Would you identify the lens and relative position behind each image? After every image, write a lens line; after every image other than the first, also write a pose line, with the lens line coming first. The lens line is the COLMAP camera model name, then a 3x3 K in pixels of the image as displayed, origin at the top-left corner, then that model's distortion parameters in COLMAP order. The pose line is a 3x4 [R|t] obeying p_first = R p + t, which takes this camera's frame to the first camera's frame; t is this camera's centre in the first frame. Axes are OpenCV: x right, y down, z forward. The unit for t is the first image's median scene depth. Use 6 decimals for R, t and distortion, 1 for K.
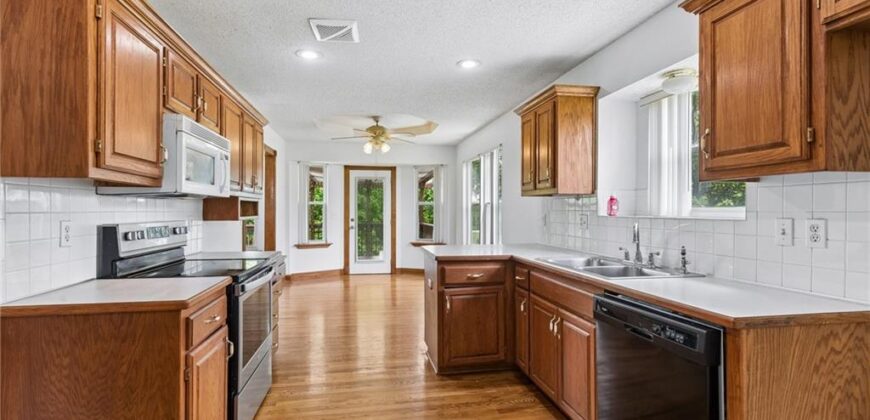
lens RADIAL K [[396.9, 0, 437.4], [0, 396.9, 211.6], [0, 0, 1]] dist [0.008016, -0.001481]
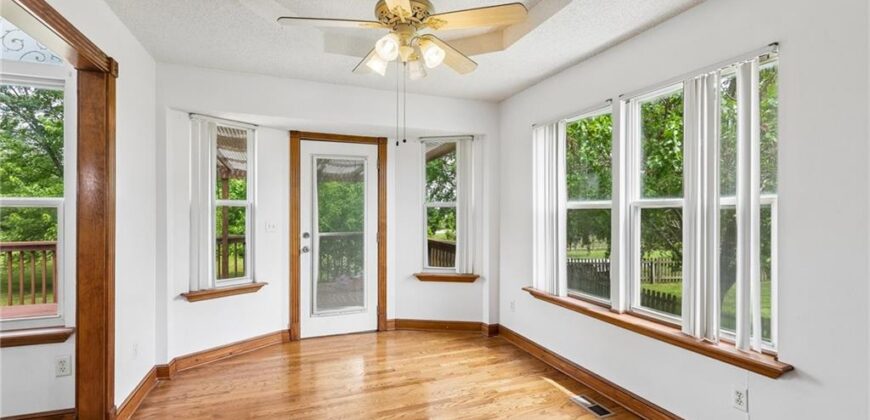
lens RADIAL K [[396.9, 0, 439.0], [0, 396.9, 211.8], [0, 0, 1]] dist [0.008016, -0.001481]
pose [[0.982905, -0.000365, 0.184112, -0.357087], [0.000513, 1.000000, -0.000758, -0.023947], [-0.184112, 0.000840, 0.982905, 1.165308]]
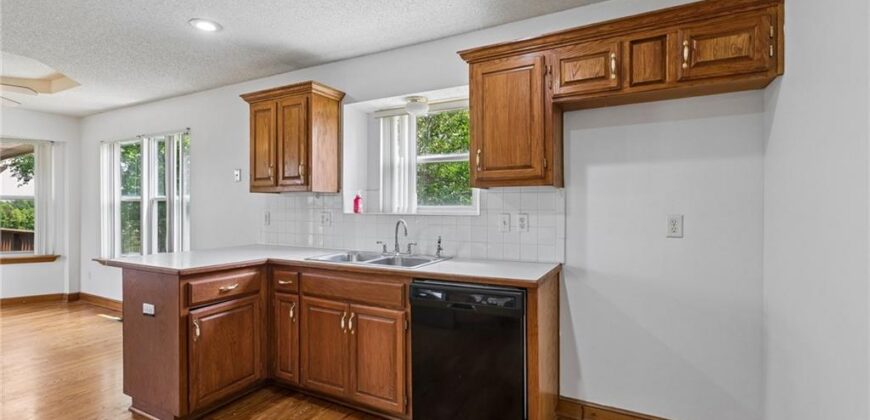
lens RADIAL K [[388.2, 0, 439.2], [0, 388.2, 208.0], [0, 0, 1]] dist [0.002383, -0.000659]
pose [[0.623984, -0.000483, 0.781437, -0.249275], [0.001663, 0.999998, -0.000709, -0.002700], [-0.781435, 0.001742, 0.623984, 0.147698]]
